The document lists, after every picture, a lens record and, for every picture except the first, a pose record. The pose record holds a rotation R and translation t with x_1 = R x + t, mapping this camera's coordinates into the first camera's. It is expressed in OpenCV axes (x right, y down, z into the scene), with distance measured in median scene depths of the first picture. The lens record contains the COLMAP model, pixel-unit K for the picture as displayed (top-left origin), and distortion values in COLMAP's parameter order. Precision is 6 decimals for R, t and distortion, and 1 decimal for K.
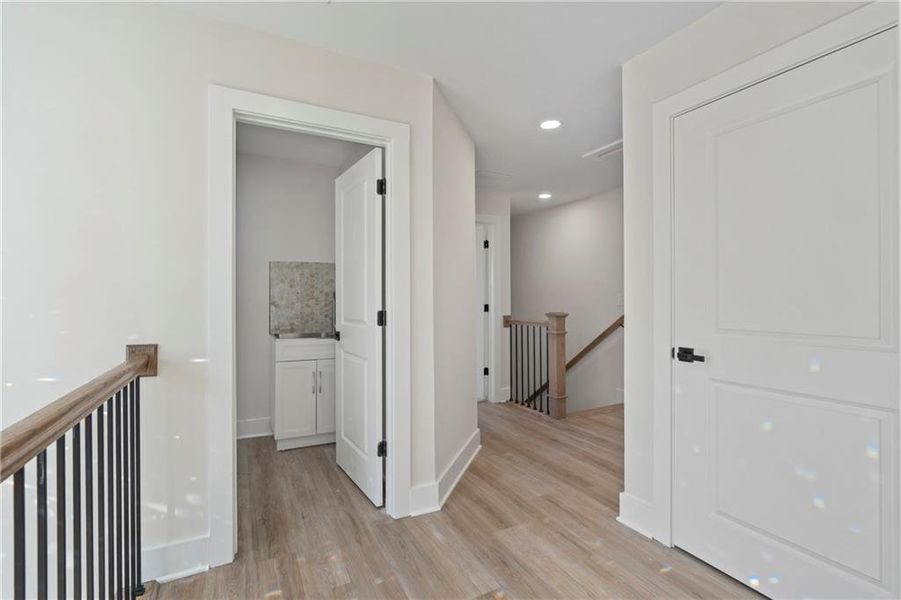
lens RADIAL K [[408.9, 0, 454.4], [0, 408.9, 303.9], [0, 0, 1]] dist [-0.002383, 0.000864]
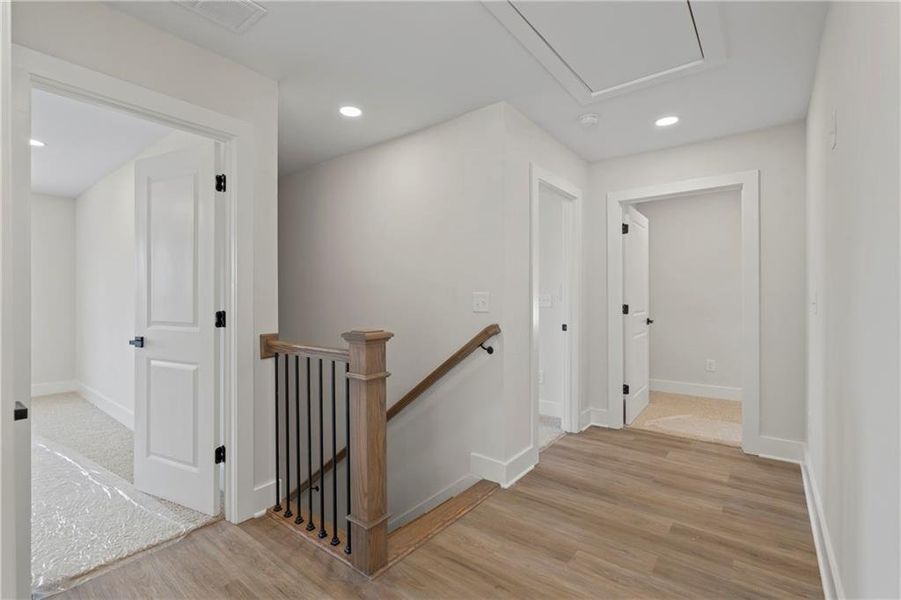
lens RADIAL K [[408.9, 0, 454.1], [0, 408.9, 298.8], [0, 0, 1]] dist [-0.002383, 0.000864]
pose [[0.907755, 0.001783, 0.419497, 0.126842], [0.001203, 0.999976, -0.006854, -0.010220], [-0.419499, 0.006727, 0.907731, 0.472199]]
